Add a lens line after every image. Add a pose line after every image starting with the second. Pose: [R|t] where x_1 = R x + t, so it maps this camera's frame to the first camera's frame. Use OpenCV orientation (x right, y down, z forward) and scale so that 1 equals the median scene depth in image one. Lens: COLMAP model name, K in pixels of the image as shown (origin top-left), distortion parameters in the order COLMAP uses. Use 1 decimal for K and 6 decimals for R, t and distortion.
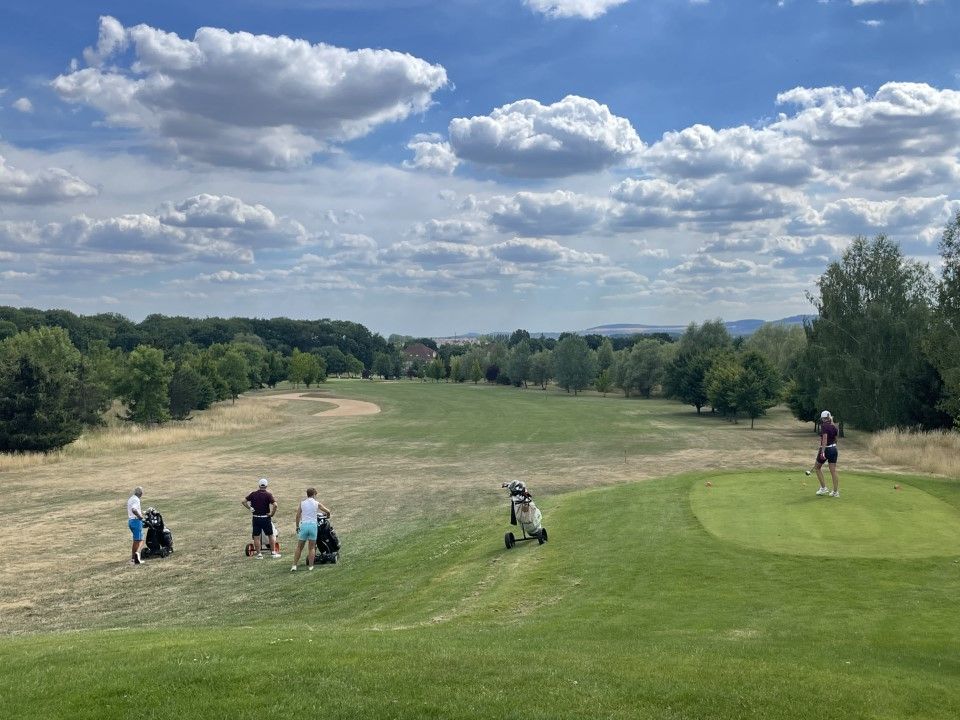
lens RADIAL K [[1087.2, 0, 480.2], [0, 1087.2, 349.8], [0, 0, 1]] dist [0.053954, 0.000000]
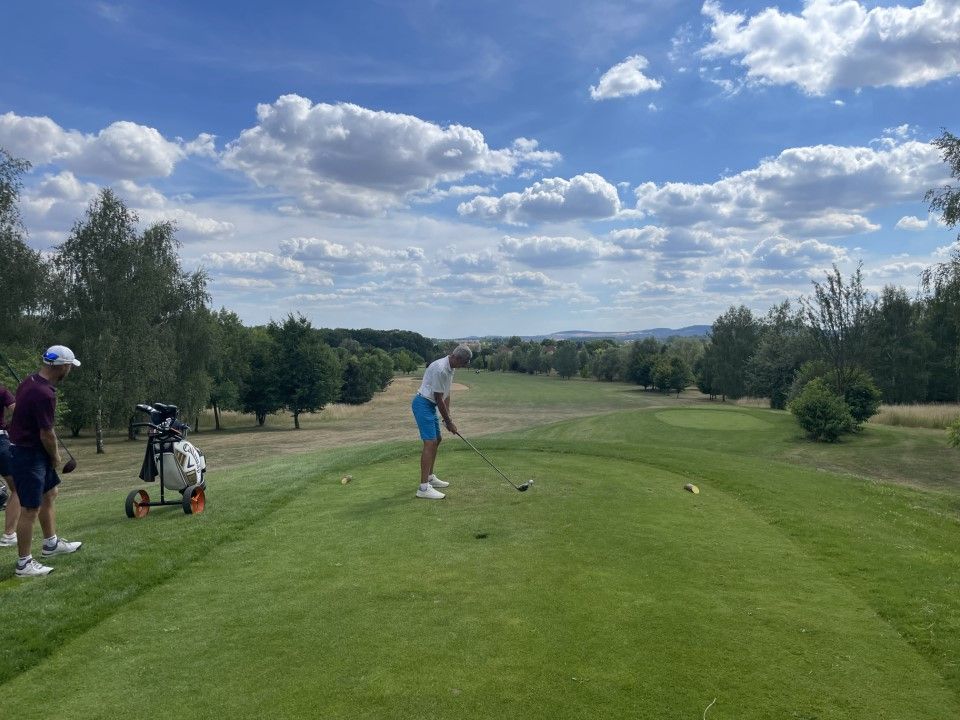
lens RADIAL K [[731.3, 0, 486.0], [0, 731.3, 337.6], [0, 0, 1]] dist [0.060445, -0.002782]
pose [[0.999937, 0.007115, 0.008644, -0.054431], [-0.006995, 0.999878, -0.013931, -0.007718], [-0.008742, 0.013870, 0.999866, -0.160689]]
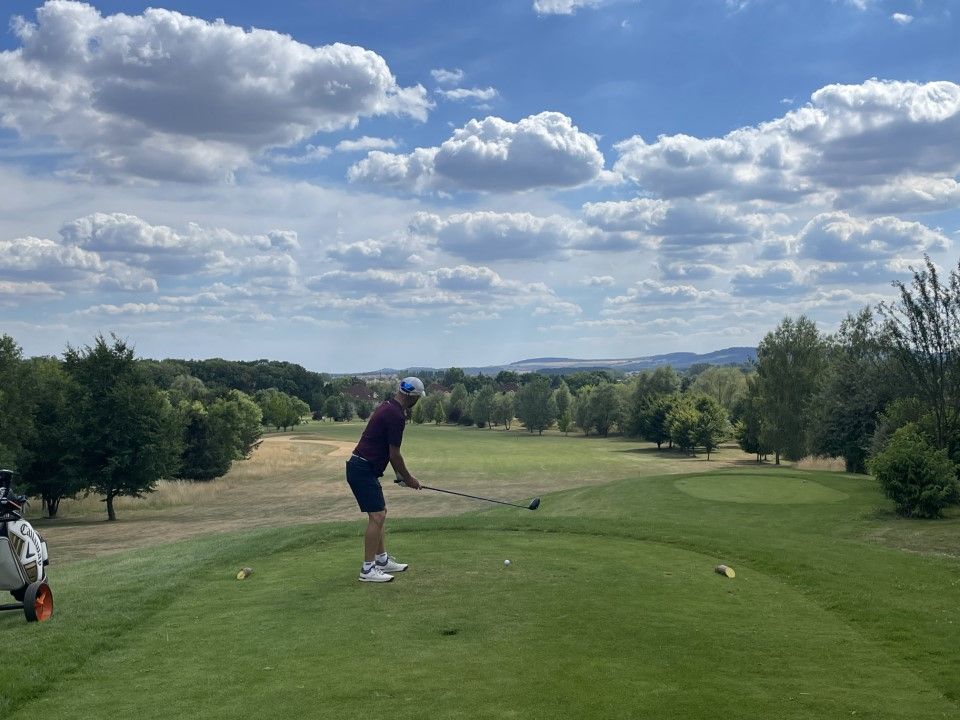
lens RADIAL K [[1157.3, 0, 493.6], [0, 1157.3, 305.9], [0, 0, 1]] dist [0.063100, 0.000000]
pose [[0.996552, -0.001826, 0.082948, -0.055947], [0.007583, 0.997578, -0.069146, -0.007507], [-0.082620, 0.069537, 0.994152, -0.167021]]
